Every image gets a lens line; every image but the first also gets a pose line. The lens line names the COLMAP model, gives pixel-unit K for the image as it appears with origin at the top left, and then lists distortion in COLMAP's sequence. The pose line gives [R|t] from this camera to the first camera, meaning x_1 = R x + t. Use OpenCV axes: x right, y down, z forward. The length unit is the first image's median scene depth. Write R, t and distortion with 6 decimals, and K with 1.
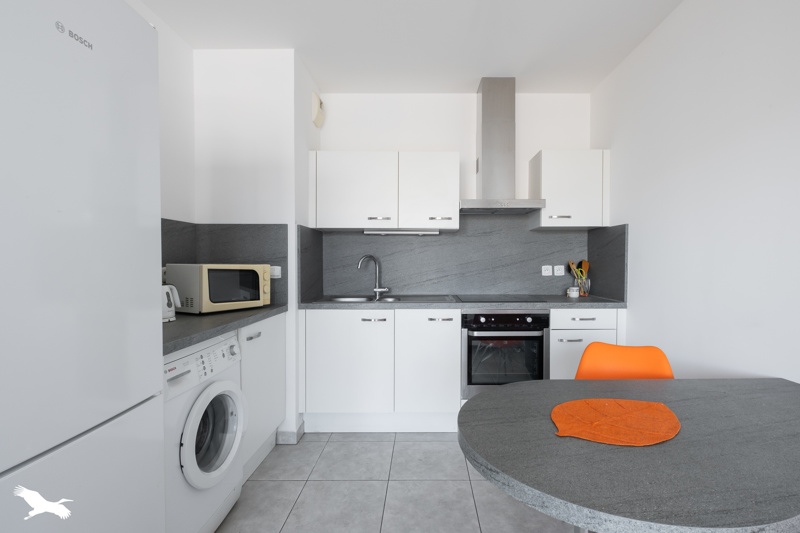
lens RADIAL K [[389.3, 0, 418.3], [0, 389.3, 261.1], [0, 0, 1]] dist [-0.000774, -0.000080]
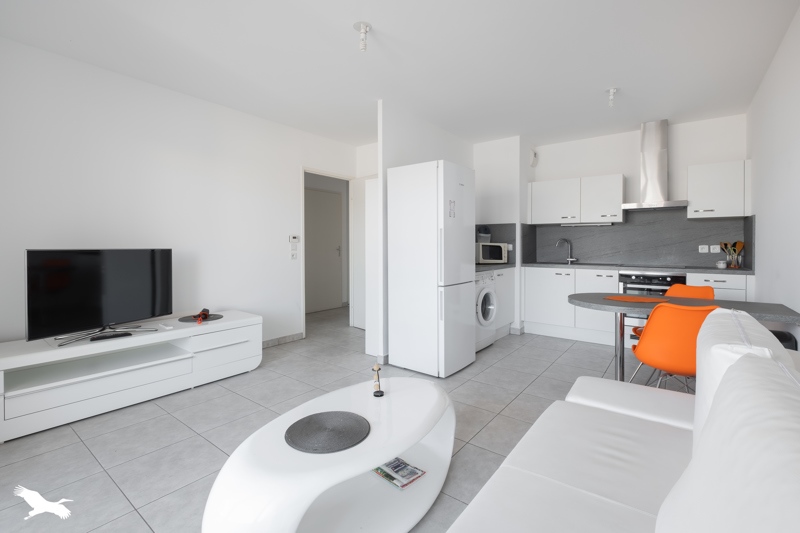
lens RADIAL K [[349.0, 0, 401.7], [0, 349.0, 248.2], [0, 0, 1]] dist [-0.003632, -0.000499]
pose [[0.793194, 0.008598, -0.608908, 0.257875], [-0.004245, 0.999954, 0.008590, 0.017319], [0.608954, -0.004229, 0.793194, -0.689380]]
